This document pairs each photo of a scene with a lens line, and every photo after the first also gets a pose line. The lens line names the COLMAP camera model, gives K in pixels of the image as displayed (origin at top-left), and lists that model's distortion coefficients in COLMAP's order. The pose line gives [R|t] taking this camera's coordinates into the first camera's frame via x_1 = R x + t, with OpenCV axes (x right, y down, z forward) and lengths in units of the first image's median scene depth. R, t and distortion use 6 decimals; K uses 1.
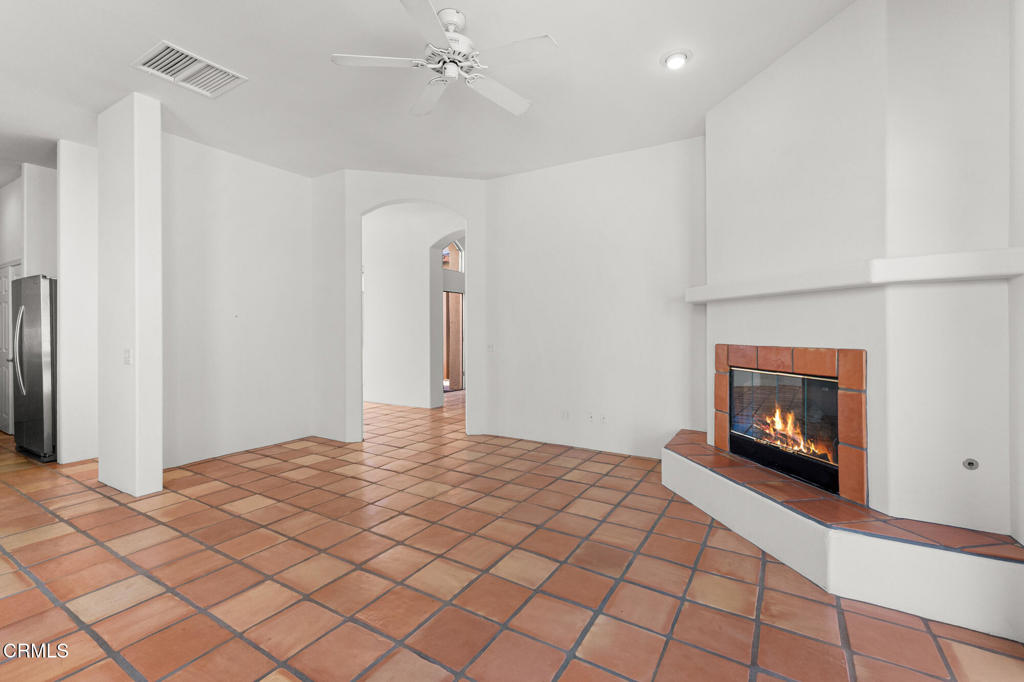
lens RADIAL K [[448.2, 0, 511.2], [0, 448.2, 327.4], [0, 0, 1]] dist [0.001692, 0.004642]
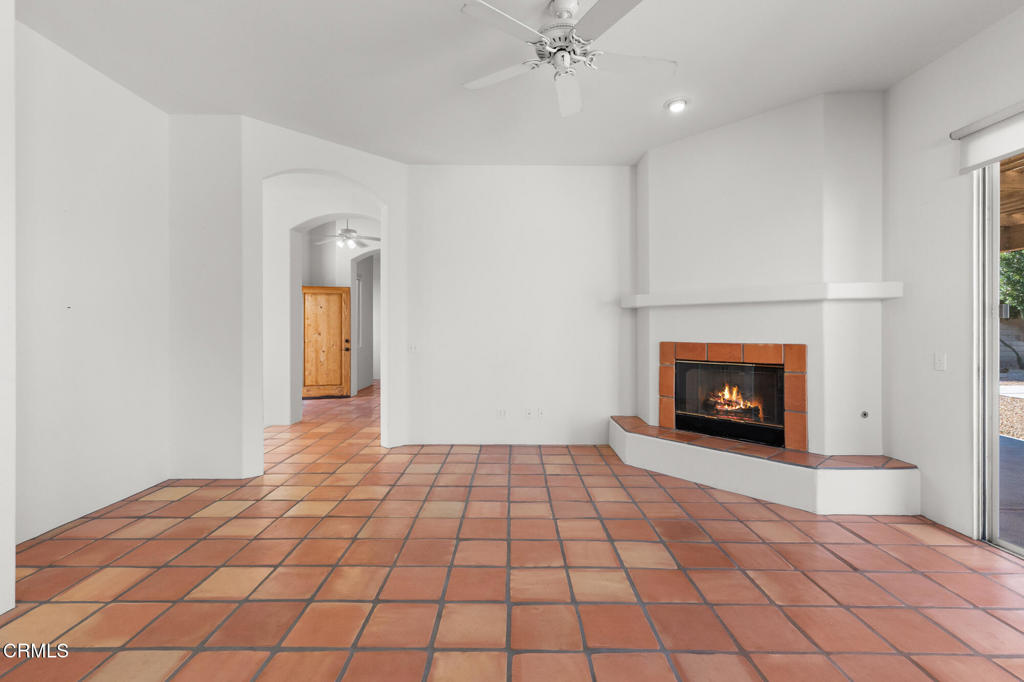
lens RADIAL K [[448.2, 0, 511.2], [0, 448.2, 327.4], [0, 0, 1]] dist [0.001692, 0.004642]
pose [[0.857030, 0.003002, 0.515258, -0.622944], [-0.003570, 0.999994, 0.000113, -0.000982], [-0.515254, -0.001936, 0.857035, 0.200109]]
